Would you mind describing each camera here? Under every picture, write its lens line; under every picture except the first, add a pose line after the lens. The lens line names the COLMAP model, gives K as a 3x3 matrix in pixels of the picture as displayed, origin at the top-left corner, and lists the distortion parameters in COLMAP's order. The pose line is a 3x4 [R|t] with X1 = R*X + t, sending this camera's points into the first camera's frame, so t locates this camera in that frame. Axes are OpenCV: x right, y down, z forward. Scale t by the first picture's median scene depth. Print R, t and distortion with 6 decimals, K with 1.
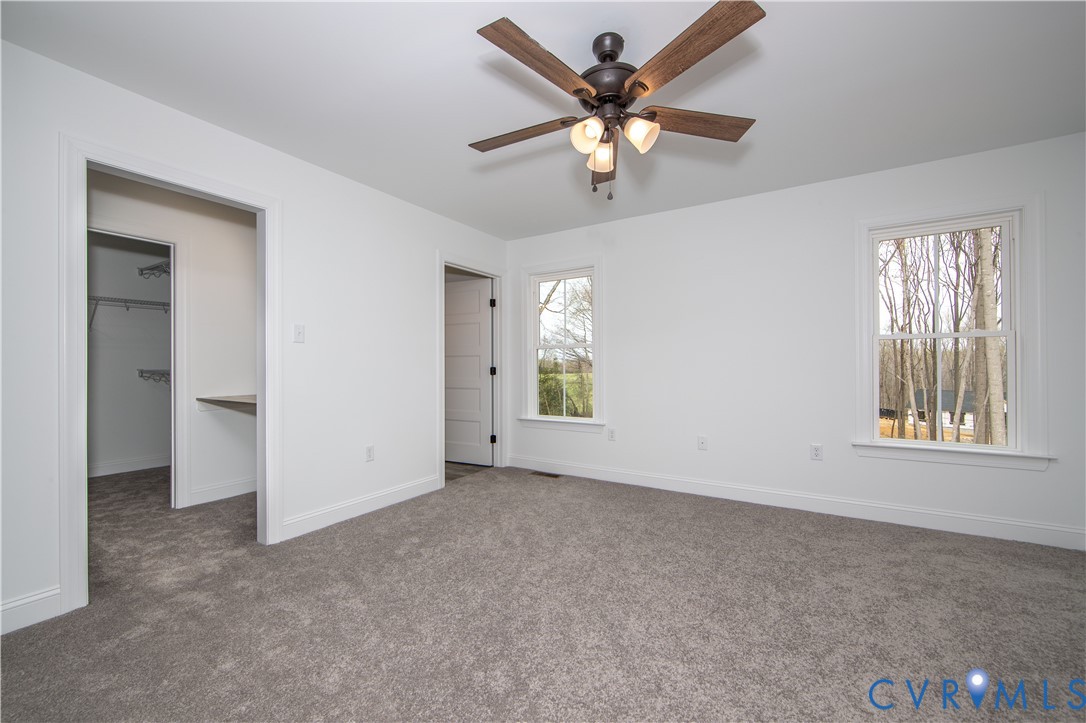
lens RADIAL K [[445.4, 0, 542.4], [0, 445.4, 364.2], [0, 0, 1]] dist [-0.011493, 0.000189]
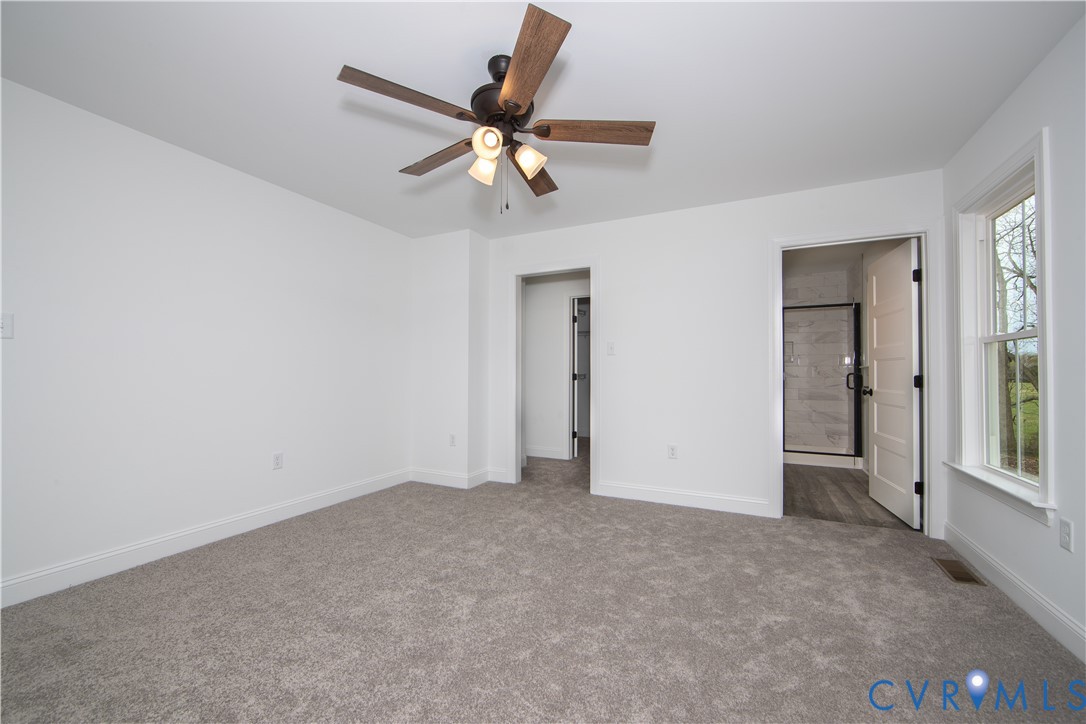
lens RADIAL K [[445.4, 0, 542.4], [0, 445.4, 364.7], [0, 0, 1]] dist [-0.011493, 0.000189]
pose [[0.072346, -0.018835, -0.997202, 0.513416], [-0.004121, 0.999807, -0.019184, 0.005513], [0.997371, 0.005497, 0.072255, 0.440872]]
